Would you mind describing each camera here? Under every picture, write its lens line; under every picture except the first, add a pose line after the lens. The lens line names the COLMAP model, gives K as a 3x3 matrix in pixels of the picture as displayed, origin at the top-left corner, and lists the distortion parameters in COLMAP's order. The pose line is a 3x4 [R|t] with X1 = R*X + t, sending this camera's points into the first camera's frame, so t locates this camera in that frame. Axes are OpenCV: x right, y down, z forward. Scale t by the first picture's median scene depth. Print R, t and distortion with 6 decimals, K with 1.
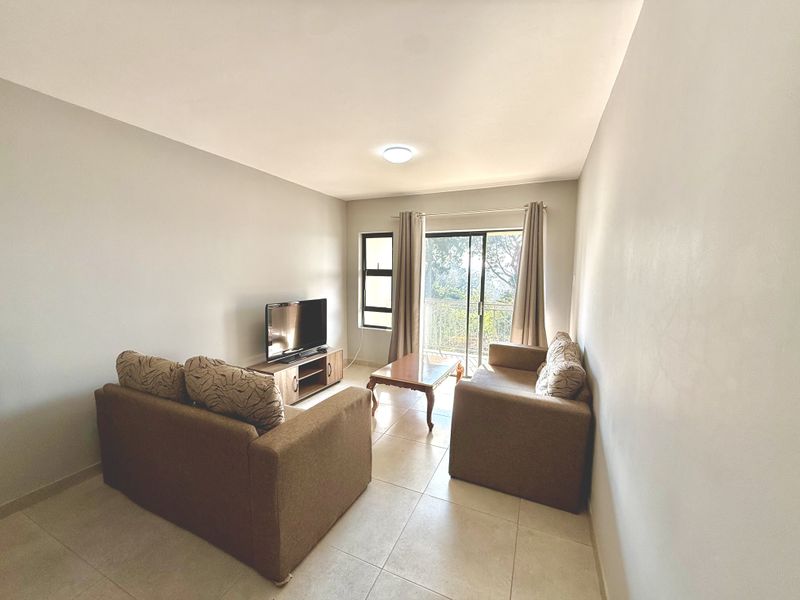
lens RADIAL K [[321.4, 0, 395.8], [0, 321.4, 298.2], [0, 0, 1]] dist [-0.001144, 0.000205]
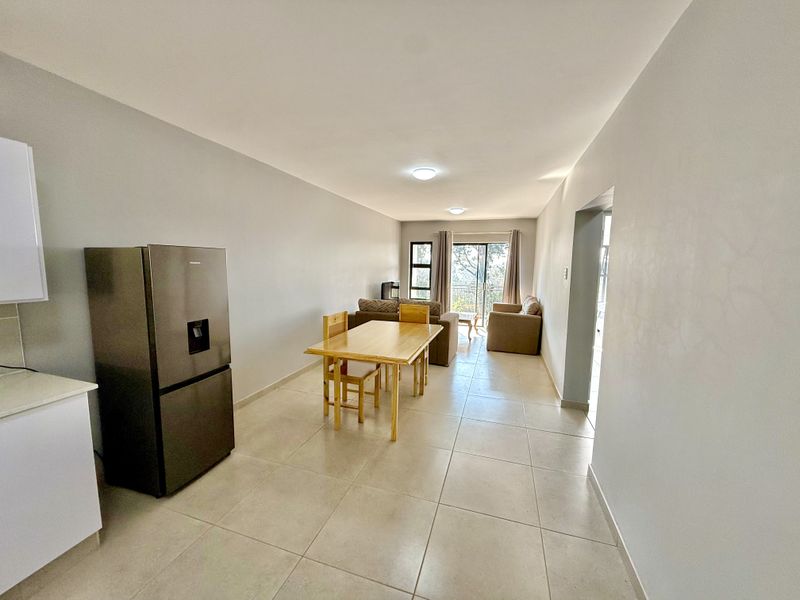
lens RADIAL K [[321.4, 0, 400.9], [0, 321.4, 300.0], [0, 0, 1]] dist [-0.001144, 0.000205]
pose [[0.992215, -0.012772, 0.123878, -0.410745], [0.009210, 0.999529, 0.029283, 0.051228], [-0.124193, -0.027914, 0.991865, -0.700529]]
